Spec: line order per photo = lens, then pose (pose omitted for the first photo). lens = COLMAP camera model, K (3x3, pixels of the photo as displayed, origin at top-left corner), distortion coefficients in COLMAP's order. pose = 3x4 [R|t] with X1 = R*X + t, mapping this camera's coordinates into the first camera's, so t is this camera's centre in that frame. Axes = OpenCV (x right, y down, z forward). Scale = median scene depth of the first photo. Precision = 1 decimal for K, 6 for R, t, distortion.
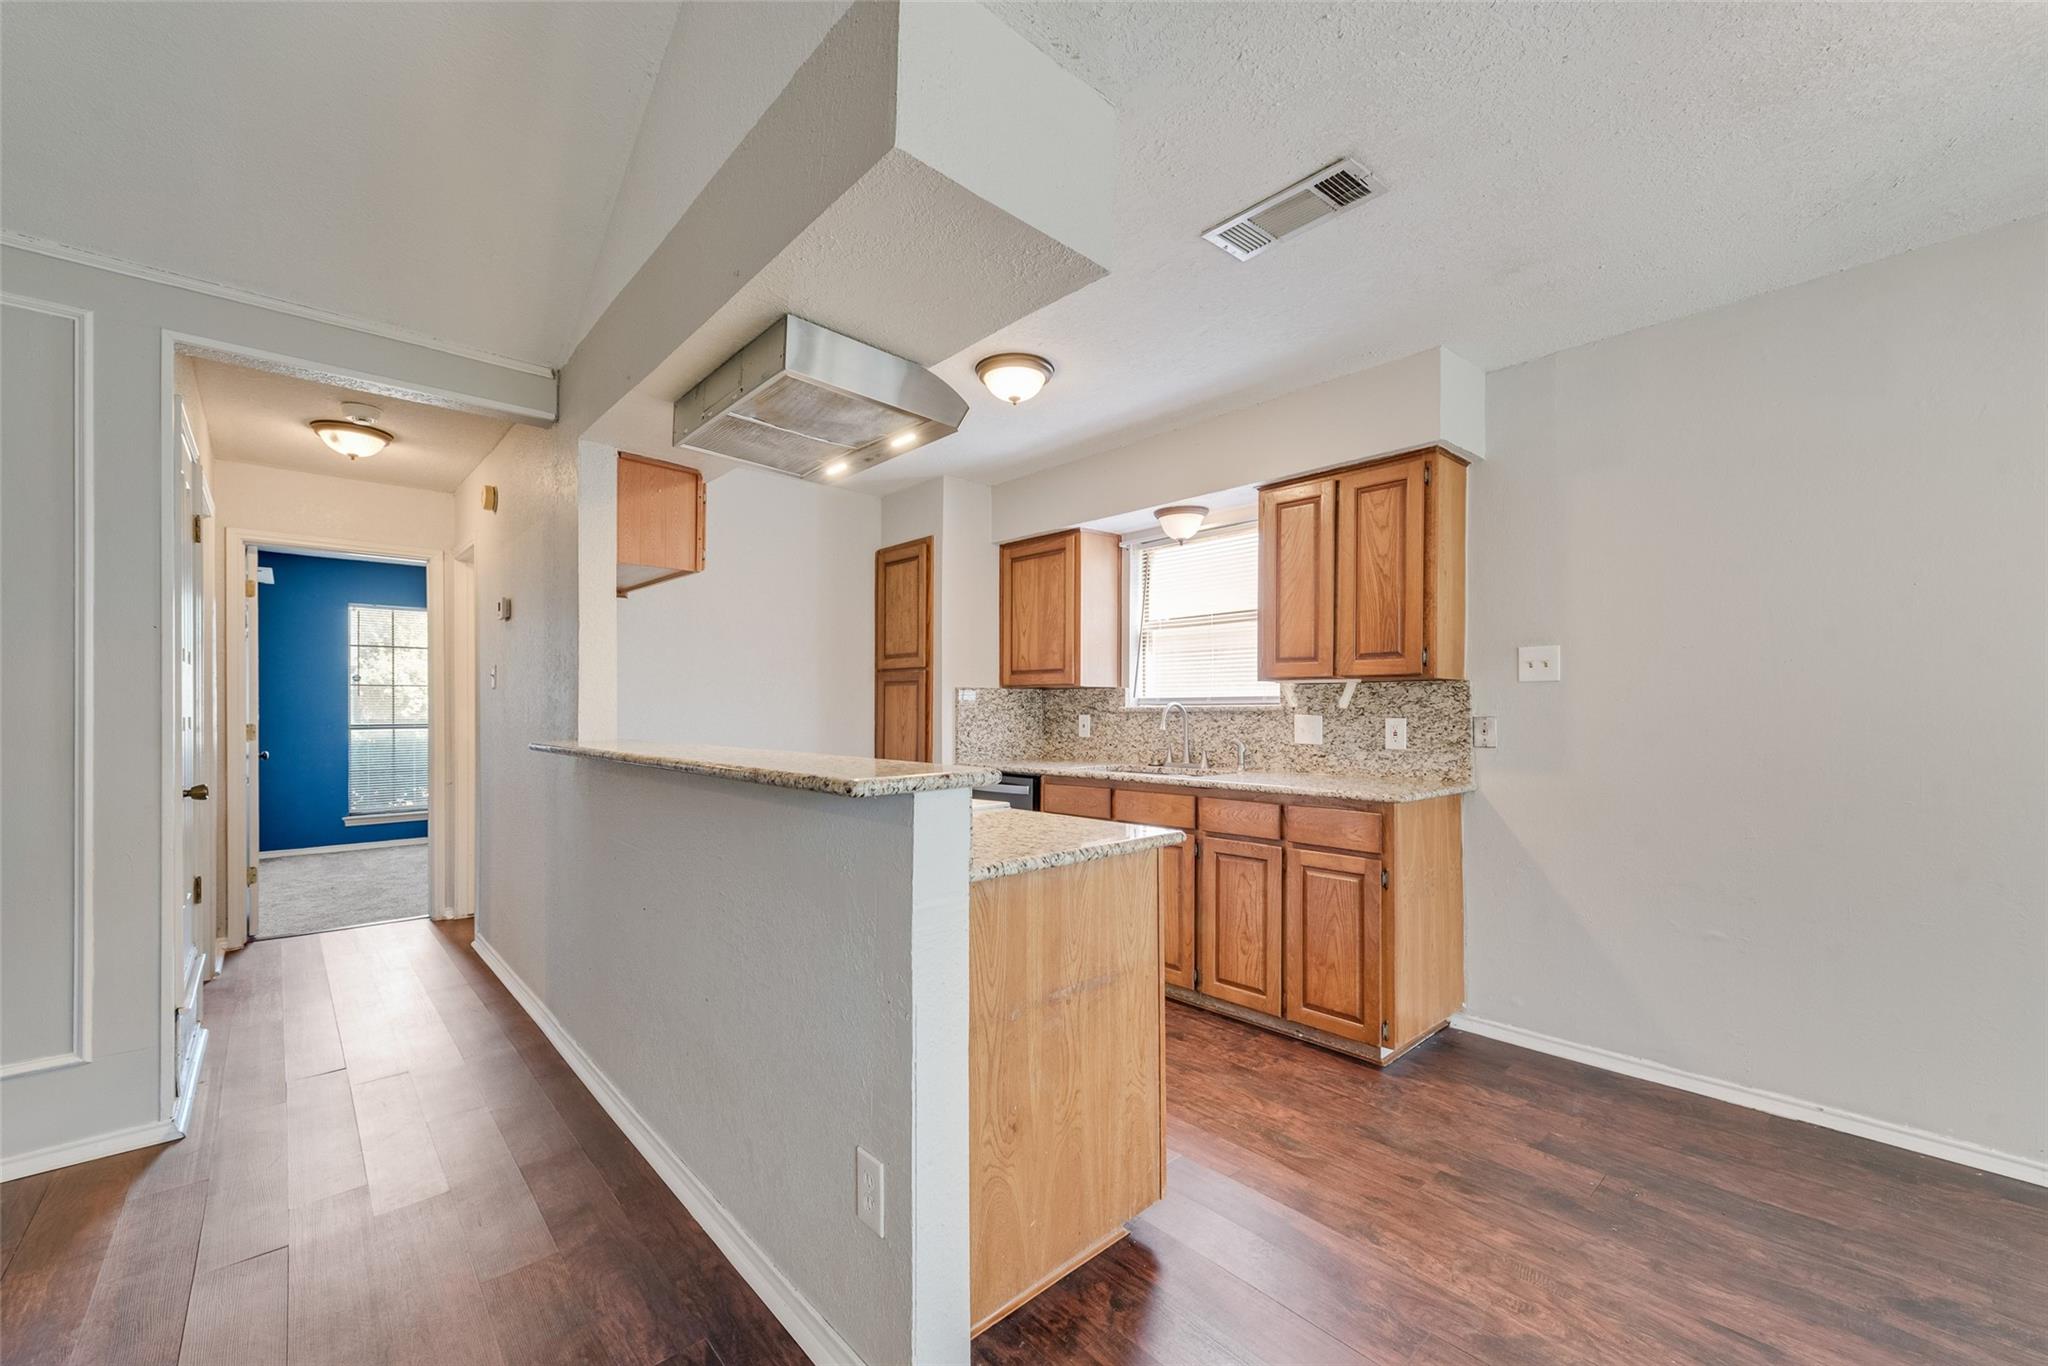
lens RADIAL K [[810.3, 0, 1025.3], [0, 810.3, 700.8], [0, 0, 1]] dist [0.000113, -0.000473]
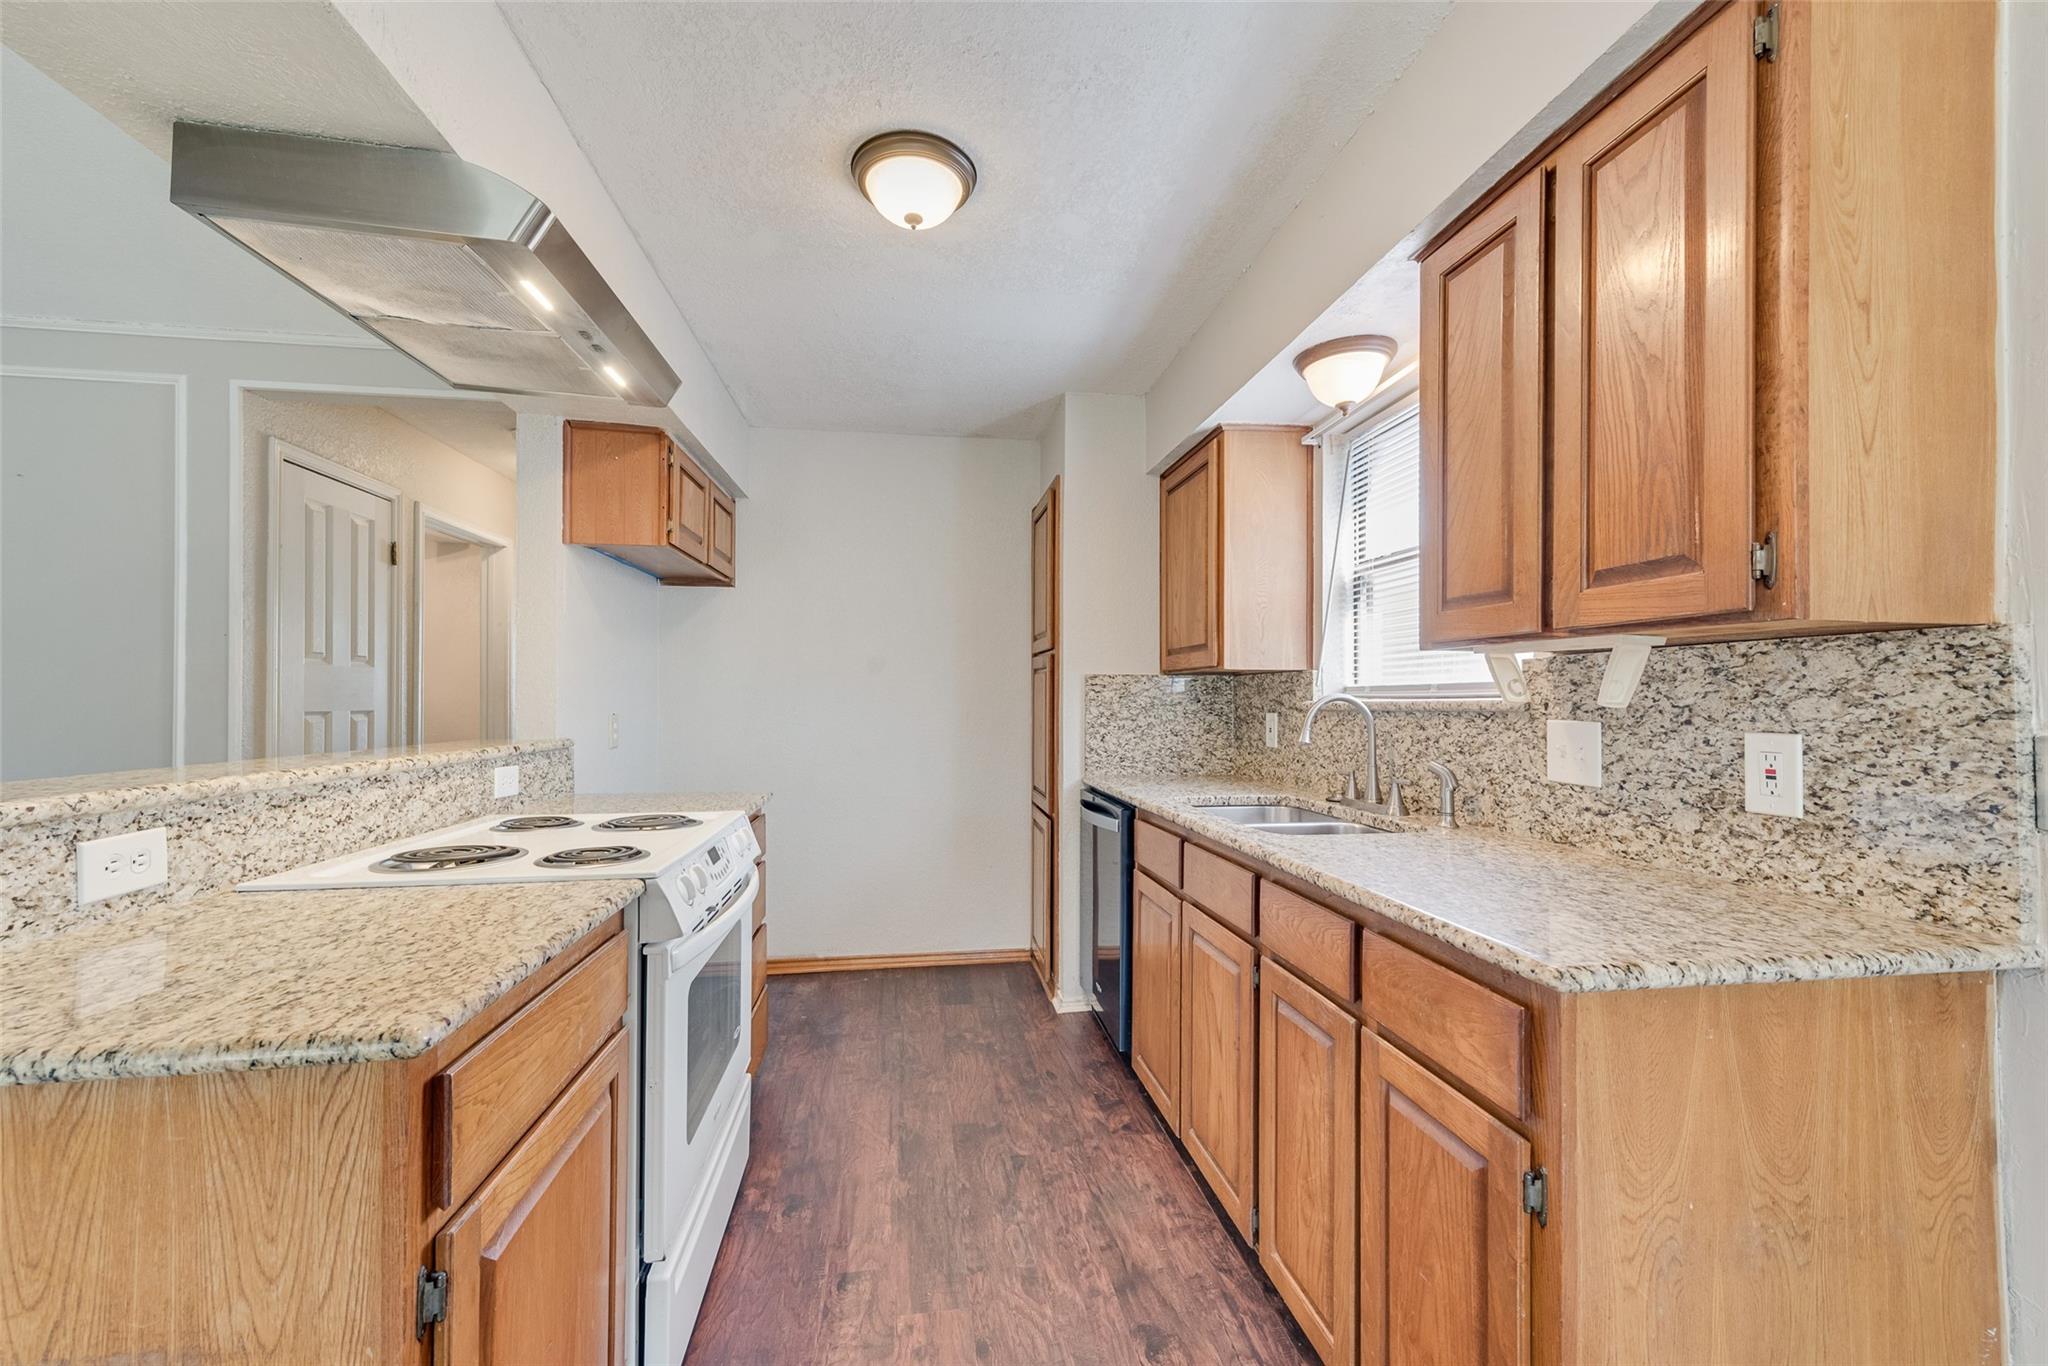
lens RADIAL K [[810.3, 0, 1022.0], [0, 810.3, 685.1], [0, 0, 1]] dist [0.000113, -0.000473]
pose [[0.825517, -0.011372, -0.564262, 0.376757], [0.007193, 0.999928, -0.009629, -0.000464], [0.564331, 0.003891, 0.825540, 0.476816]]
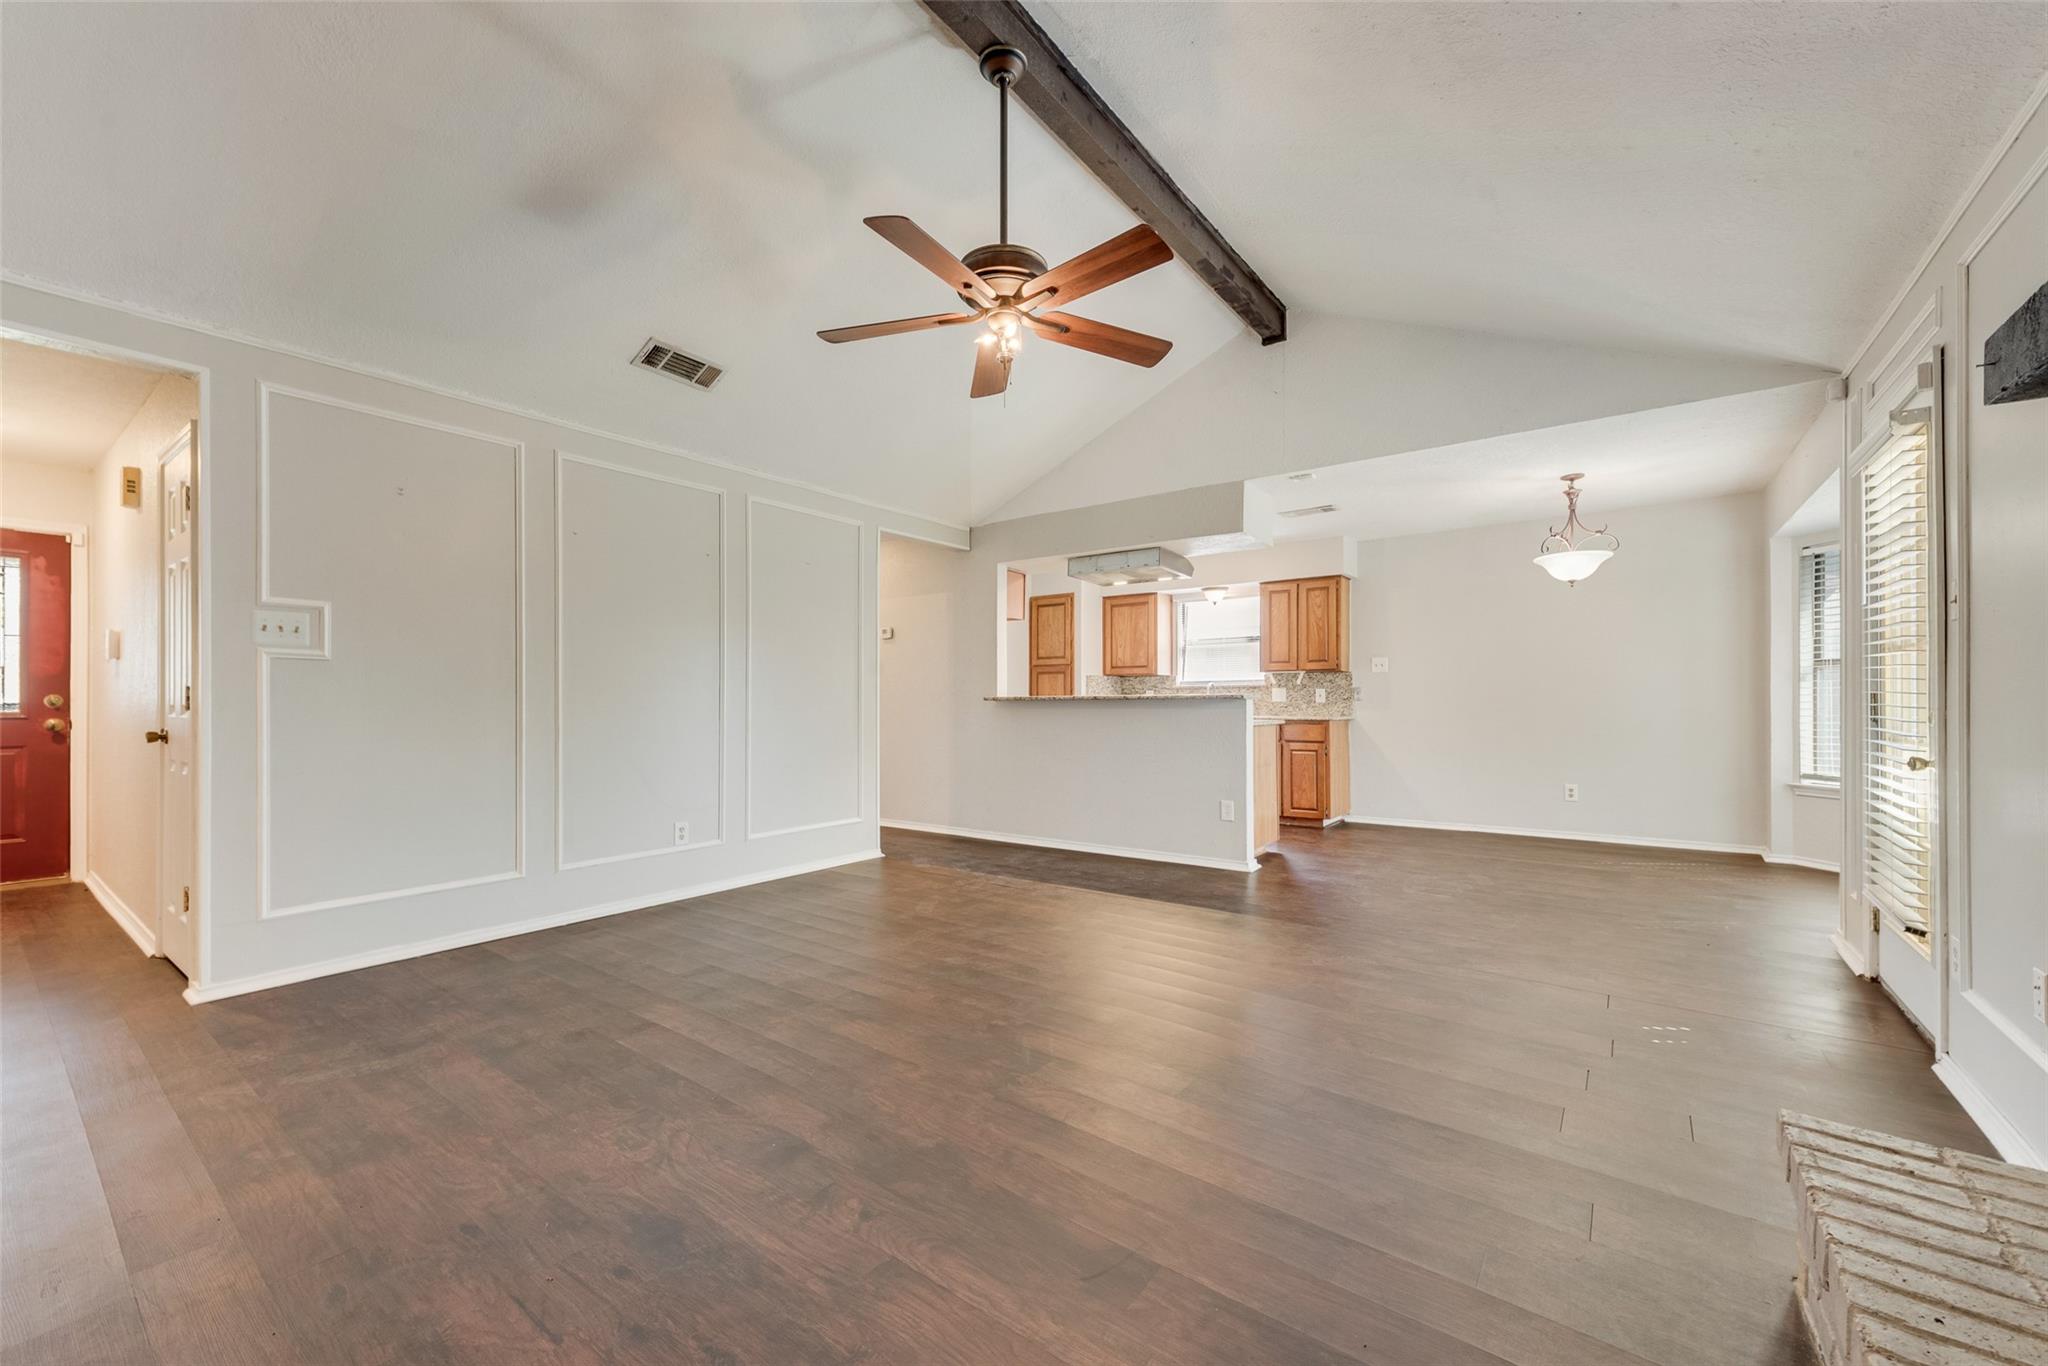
lens RADIAL K [[810.3, 0, 1019.1], [0, 810.3, 685.8], [0, 0, 1]] dist [0.000113, -0.000473]
pose [[0.982781, 0.001674, 0.184769, -0.770229], [0.000885, 0.999905, -0.013765, 0.043127], [-0.184775, 0.013691, 0.982686, -1.041465]]
